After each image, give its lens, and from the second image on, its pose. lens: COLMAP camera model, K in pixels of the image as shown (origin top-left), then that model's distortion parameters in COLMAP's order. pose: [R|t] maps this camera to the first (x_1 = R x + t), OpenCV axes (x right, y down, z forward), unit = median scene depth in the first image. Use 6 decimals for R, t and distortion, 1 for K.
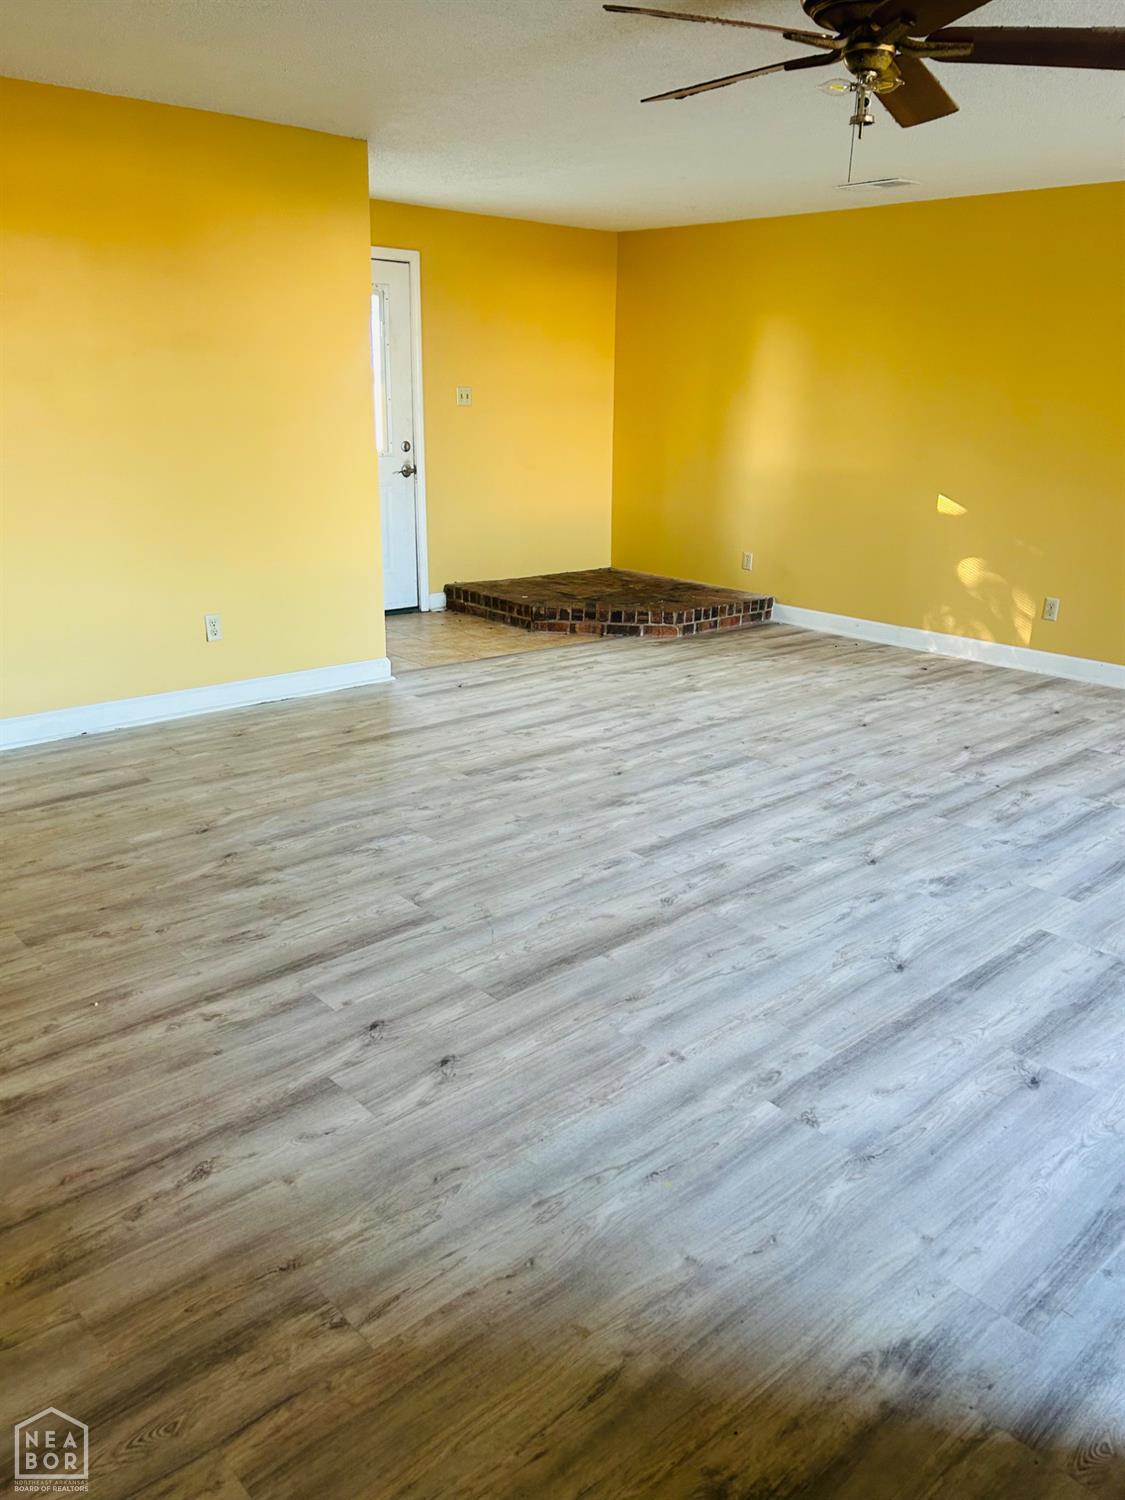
lens RADIAL K [[1149.4, 0, 562.5], [0, 1149.4, 750.0], [0, 0, 1]] dist [0.077283, -0.097001]
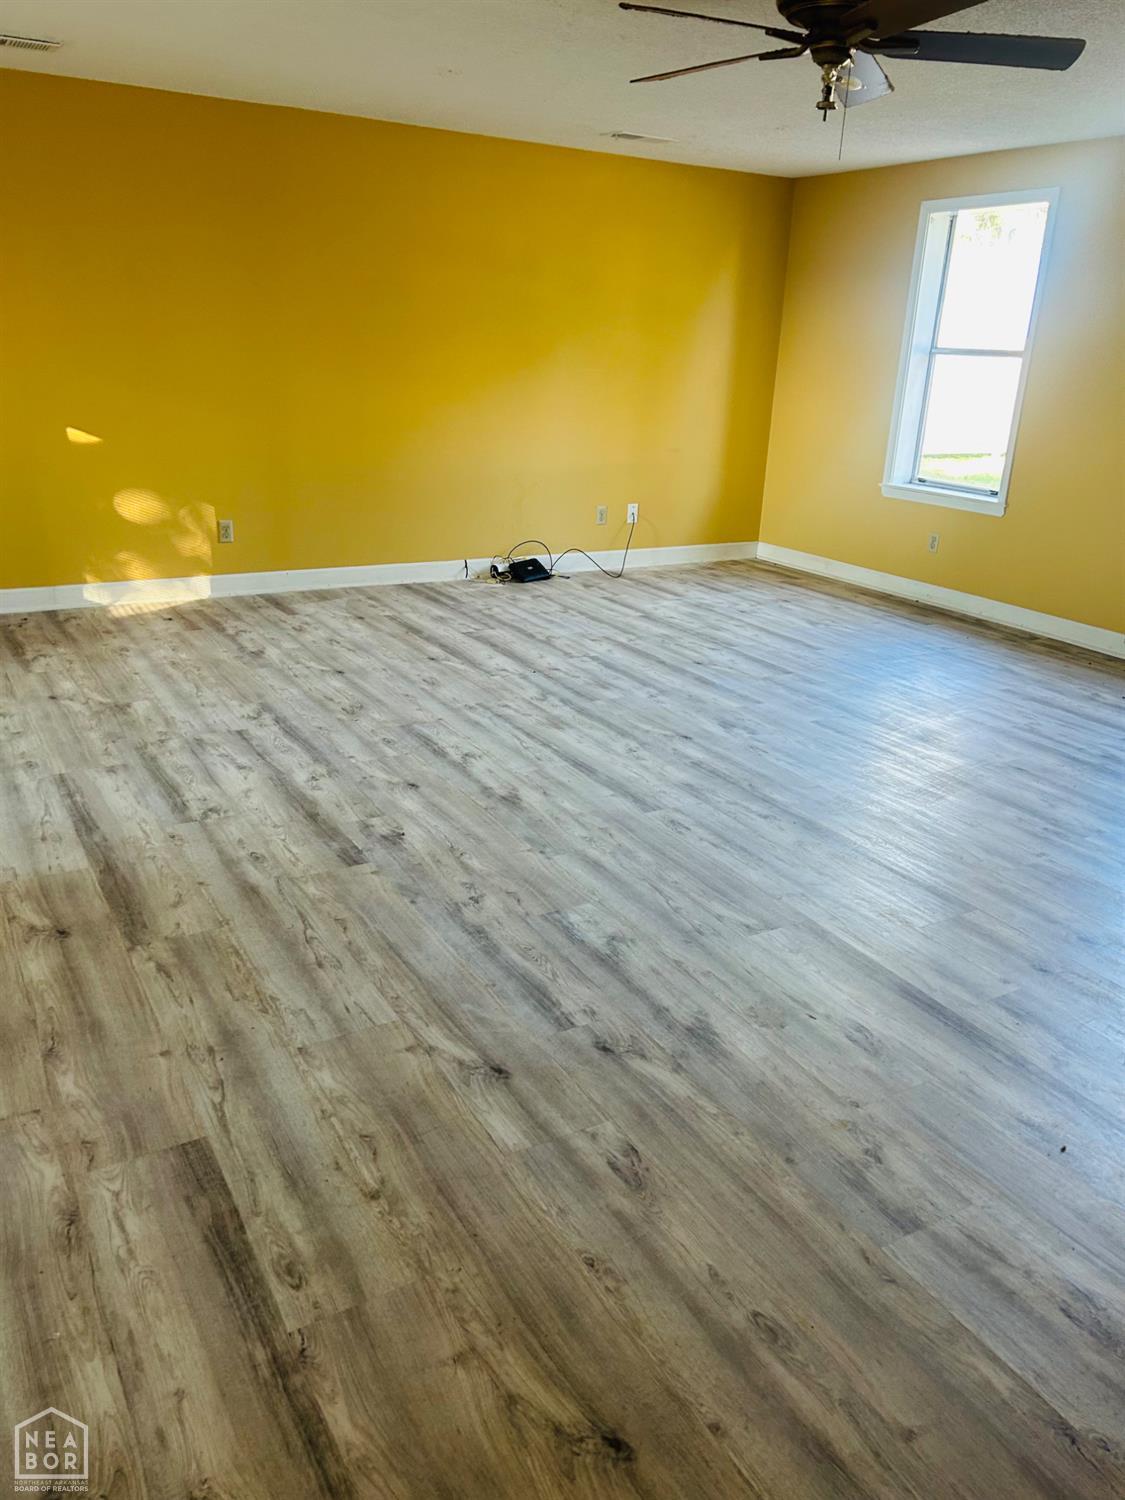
lens RADIAL K [[1149.4, 0, 562.5], [0, 1149.4, 750.0], [0, 0, 1]] dist [0.077283, -0.097001]
pose [[0.187011, -0.339766, 0.921730, -0.946943], [0.261225, 0.921701, 0.286755, -0.293555], [-0.946989, 0.187153, 0.261124, 0.920986]]
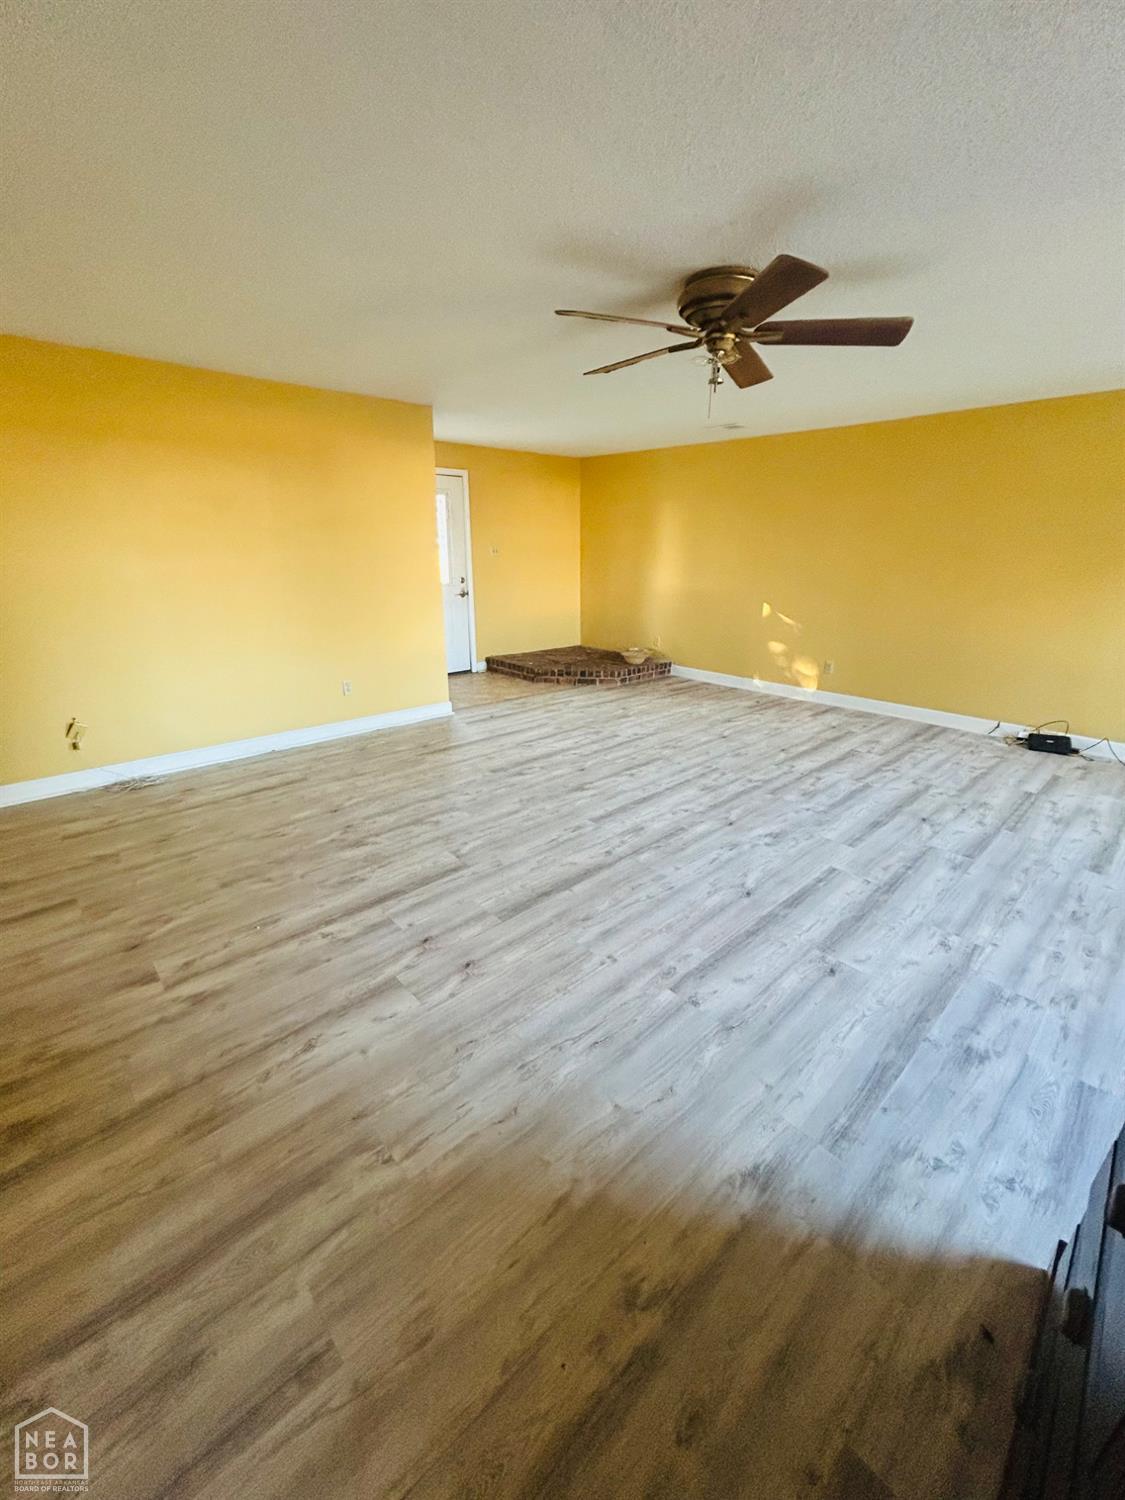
lens RADIAL K [[623.0, 0, 562.4], [0, 623.0, 742.6], [0, 0, 1]] dist [0.001199, 0.000249]
pose [[0.999859, -0.016796, 0.000745, 0.027603], [0.016793, 0.999850, 0.004171, -0.033163], [-0.000815, -0.004158, 0.999991, 0.105785]]
